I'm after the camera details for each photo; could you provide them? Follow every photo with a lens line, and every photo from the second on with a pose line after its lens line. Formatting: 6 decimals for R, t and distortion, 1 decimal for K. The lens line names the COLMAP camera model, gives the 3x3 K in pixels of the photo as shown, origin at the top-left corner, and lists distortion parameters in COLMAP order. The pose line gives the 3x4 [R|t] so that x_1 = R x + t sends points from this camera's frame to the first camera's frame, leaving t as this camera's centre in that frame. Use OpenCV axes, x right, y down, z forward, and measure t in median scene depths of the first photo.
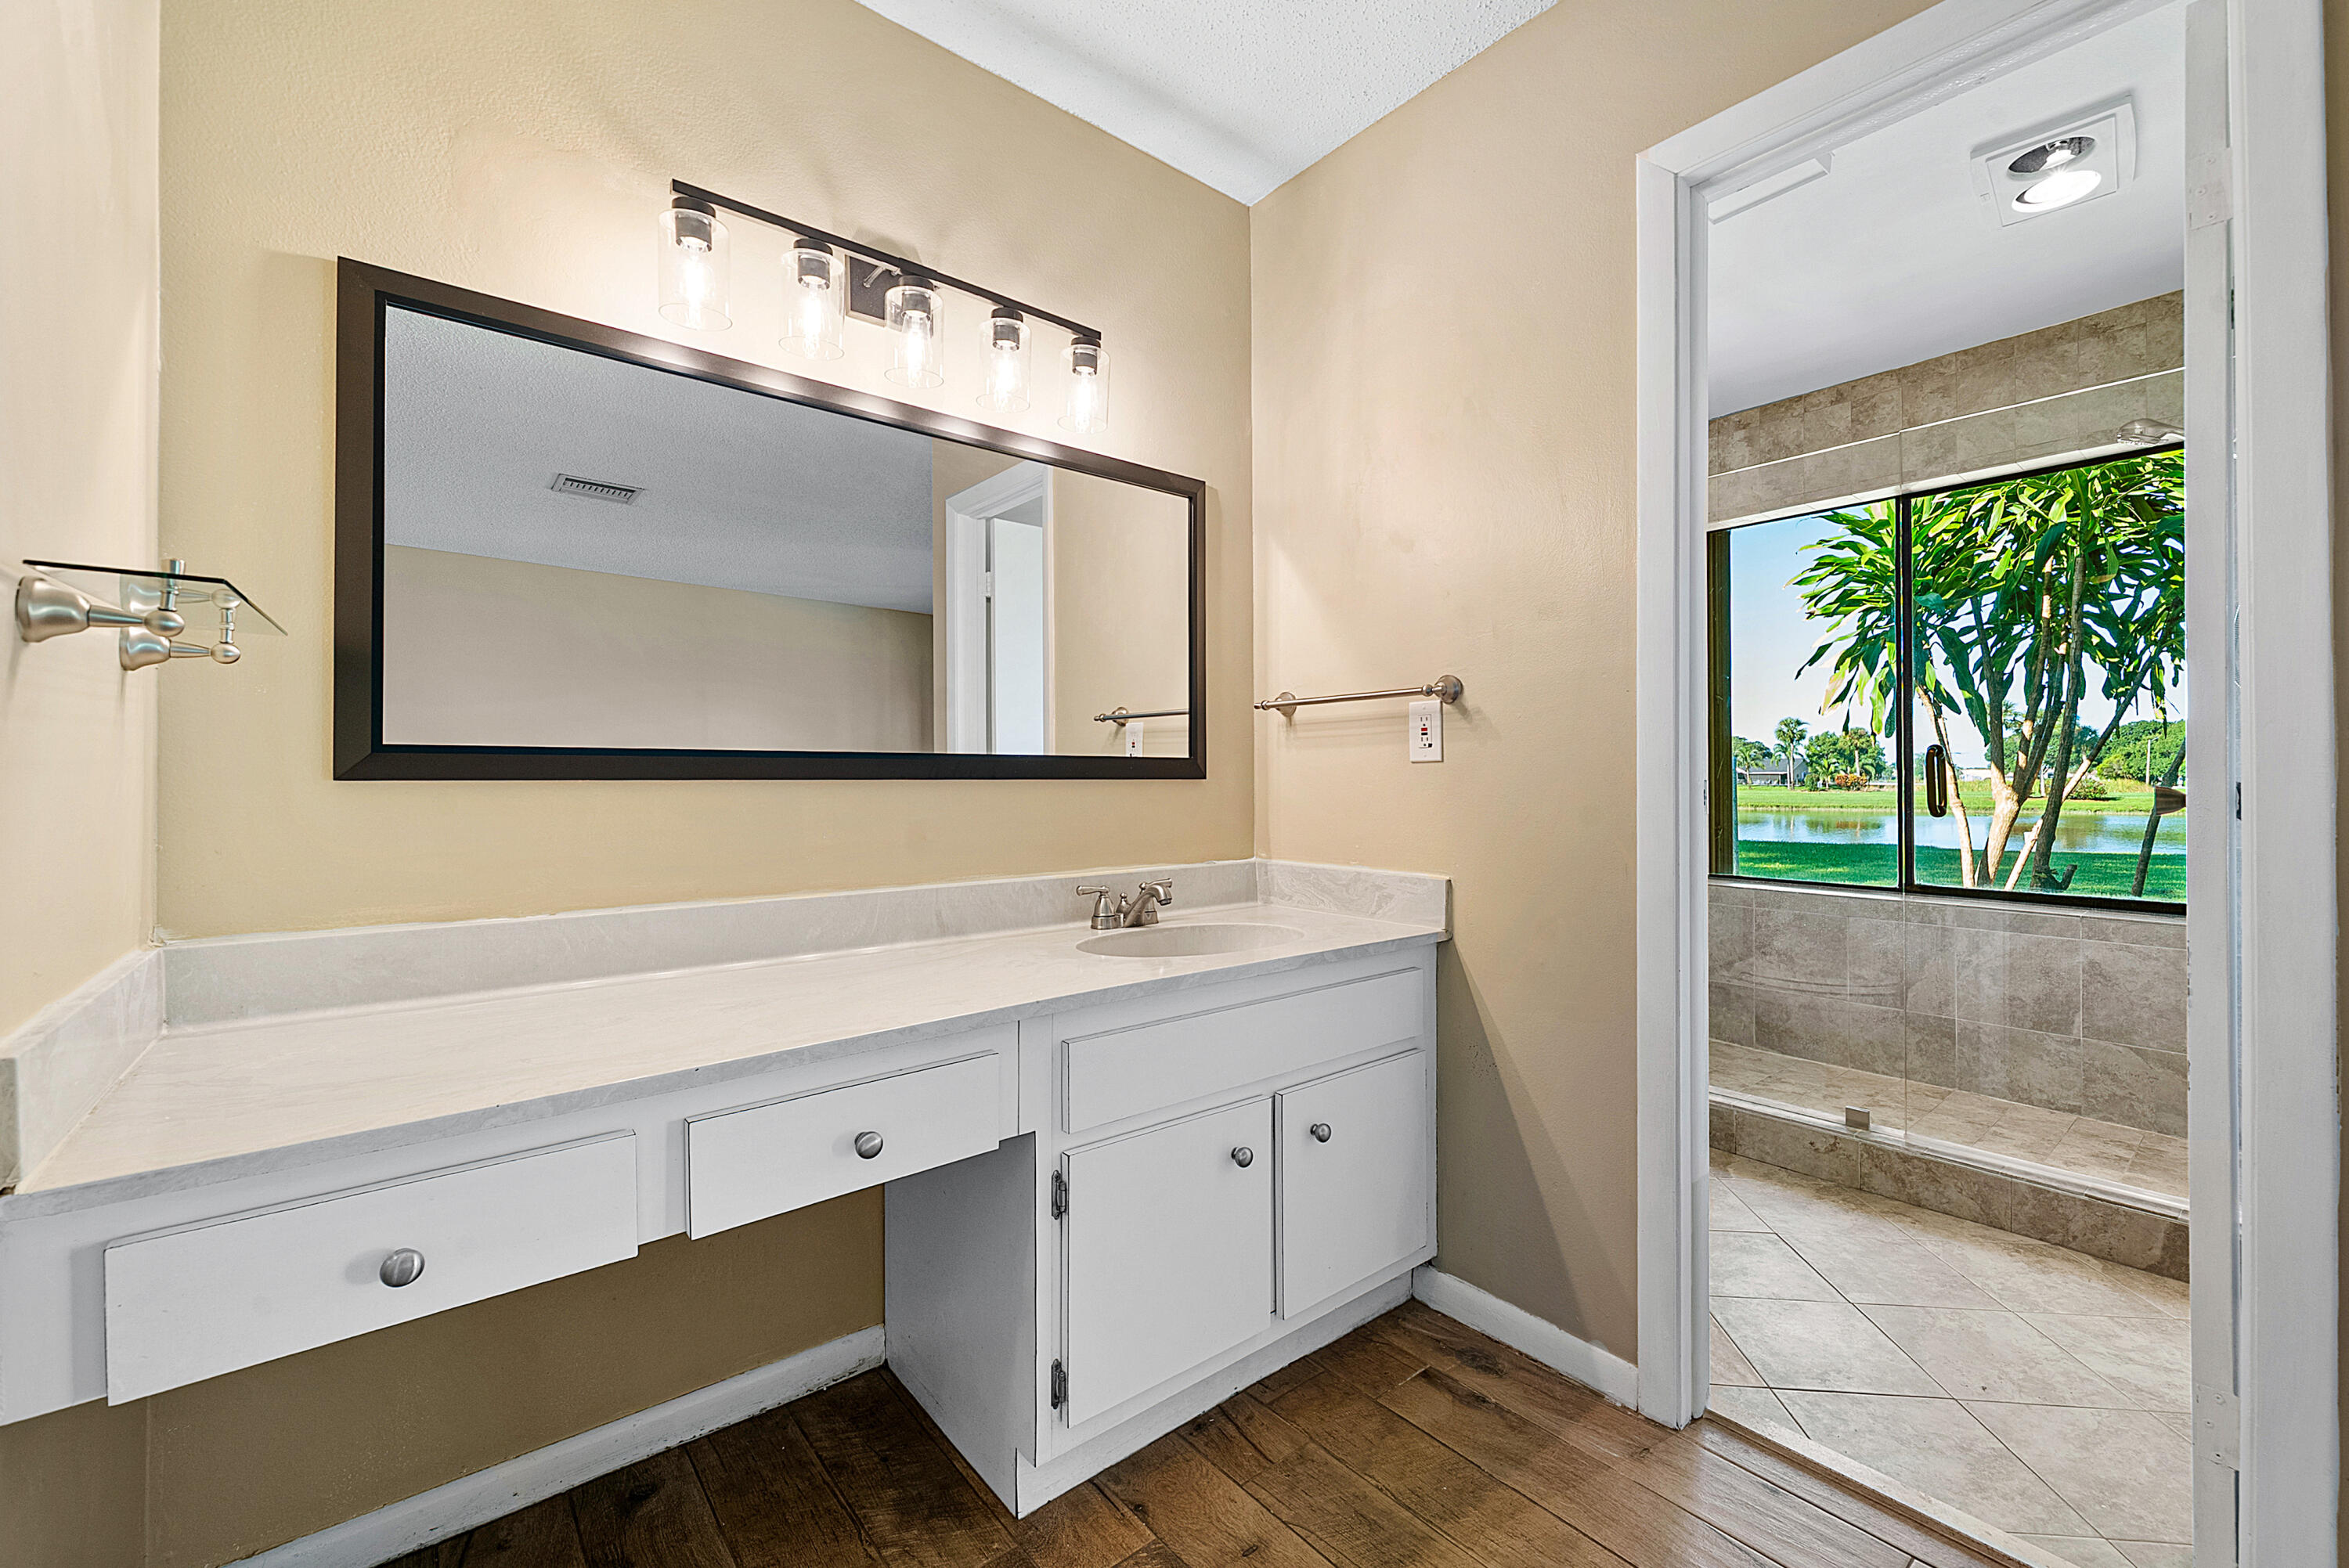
lens RADIAL K [[948.2, 0, 1192.5], [0, 948.2, 749.4], [0, 0, 1]] dist [-0.010450, 0.000623]
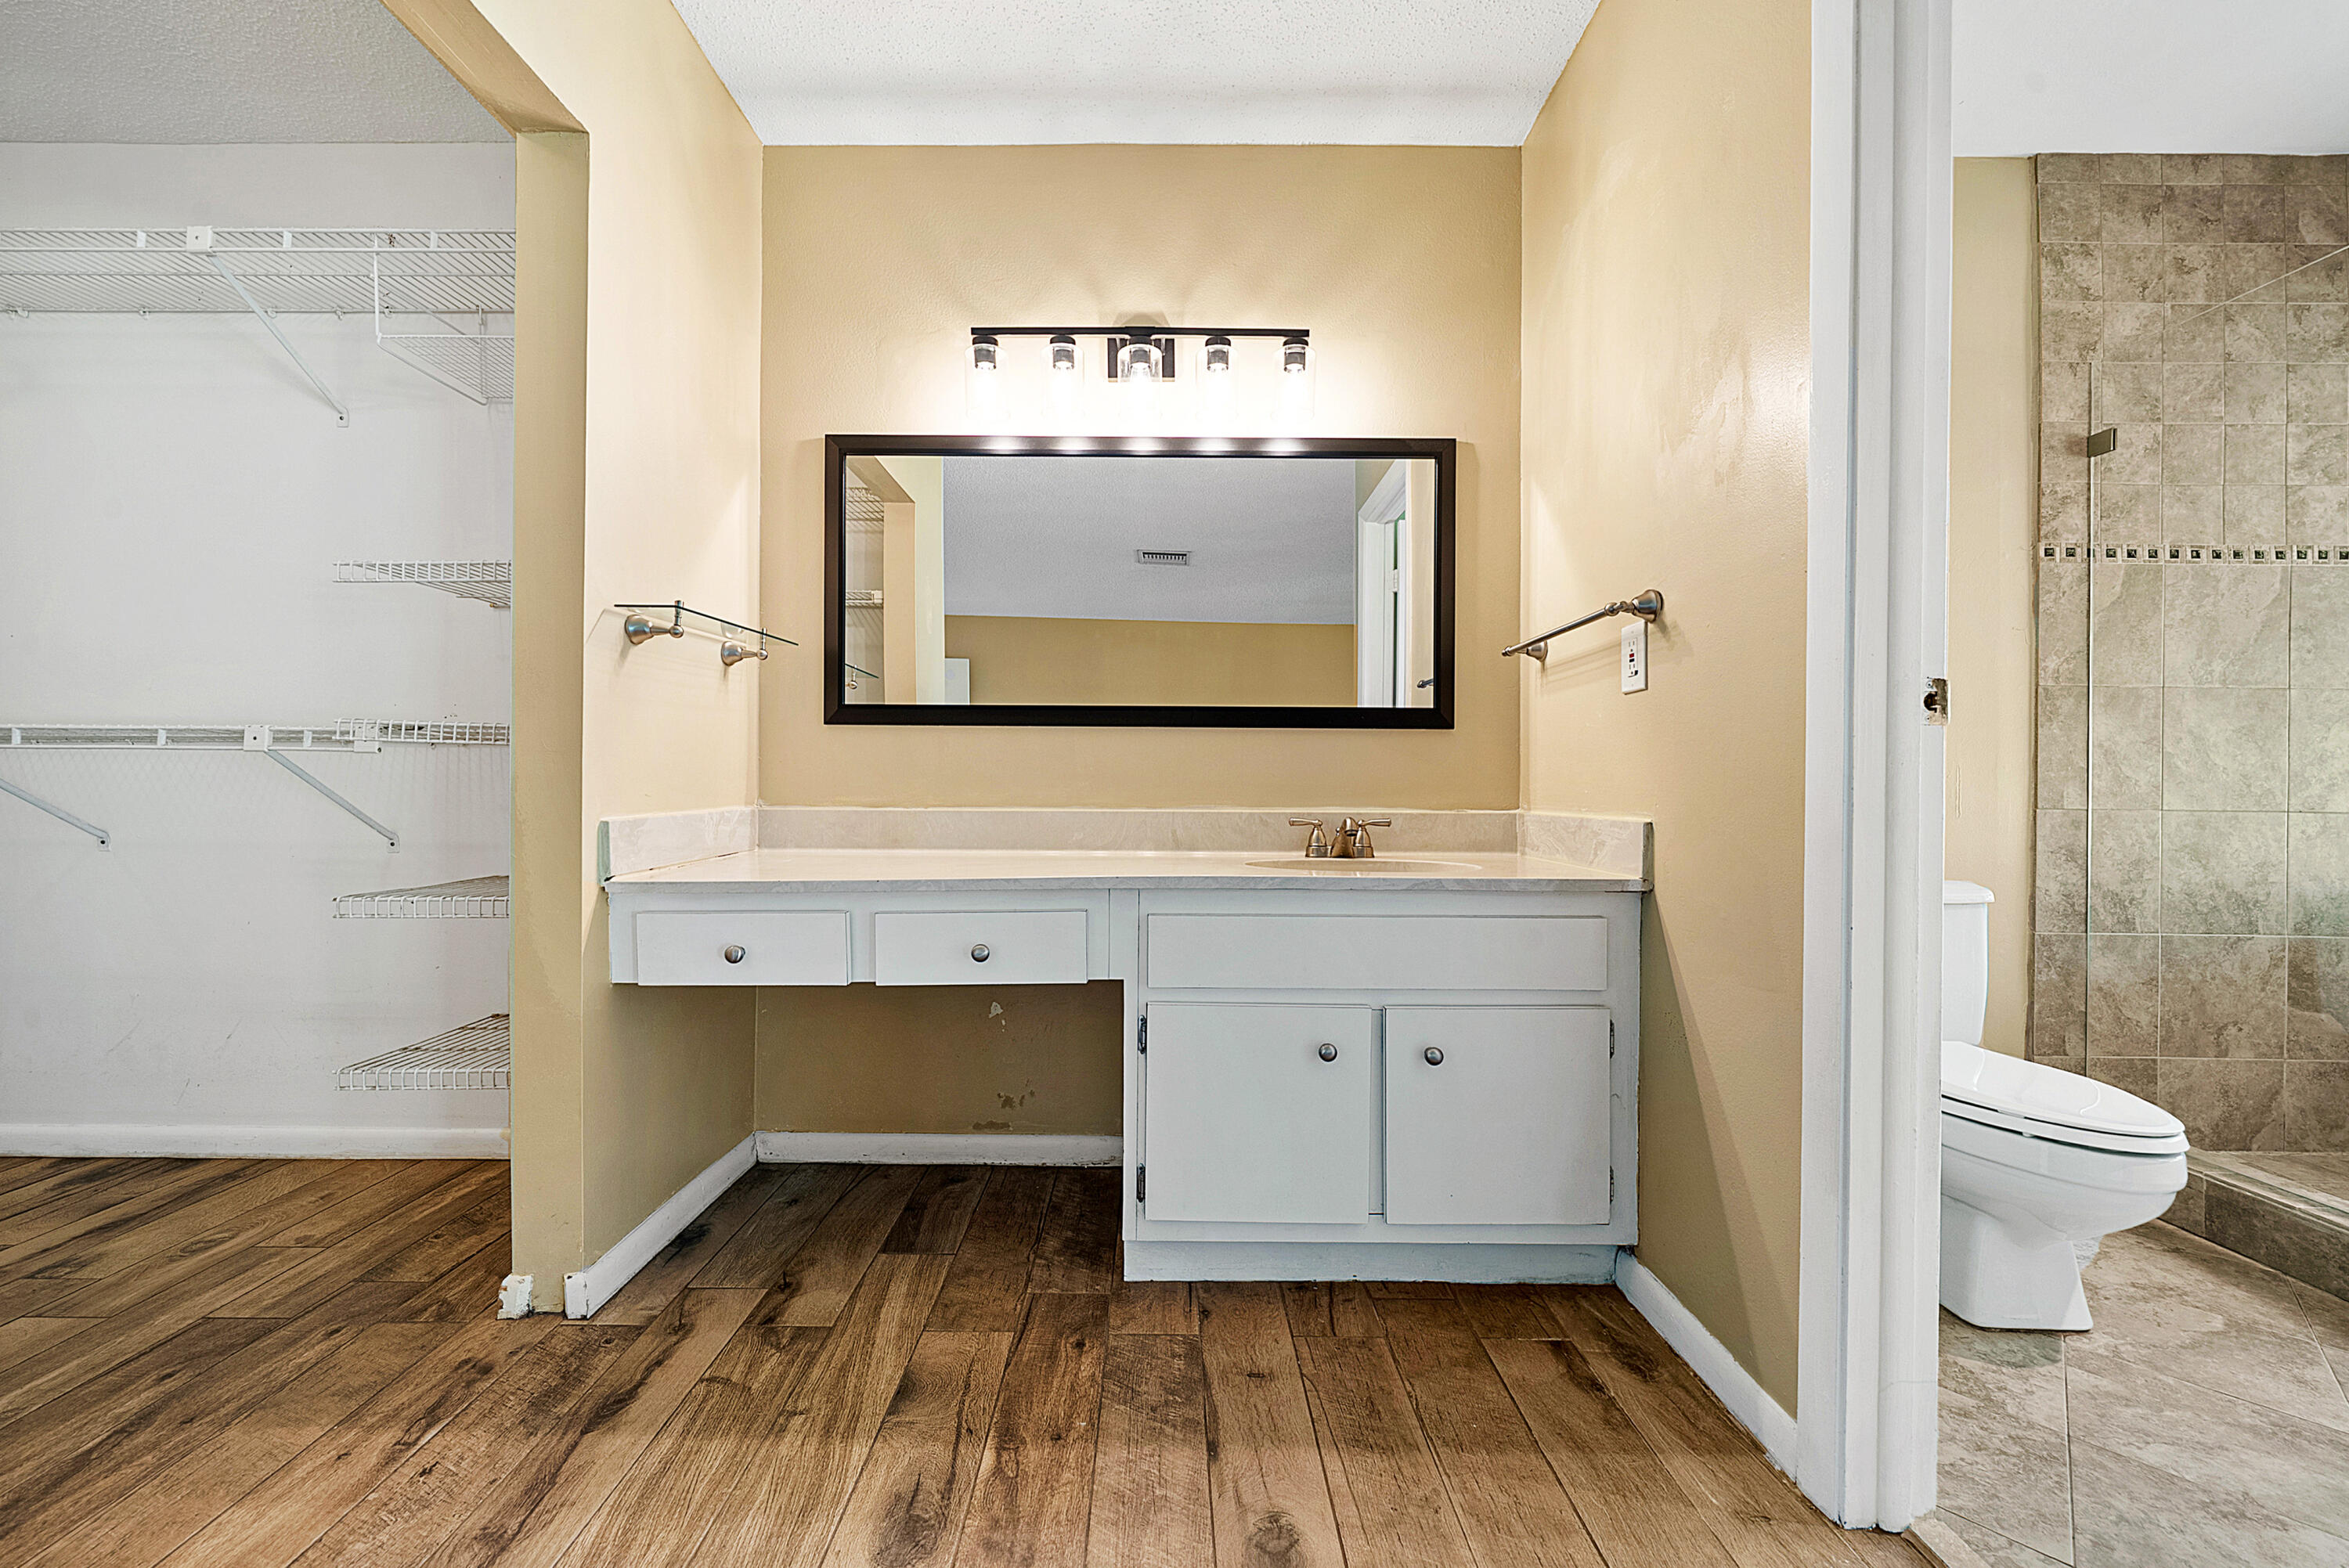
lens RADIAL K [[854.3, 0, 1166.7], [0, 854.3, 776.4], [0, 0, 1]] dist [-0.011829, 0.000594]
pose [[0.766788, -0.002452, -0.641896, 0.401693], [0.010780, 0.999901, 0.009058, 0.076882], [0.641810, -0.013865, 0.766738, 0.100582]]
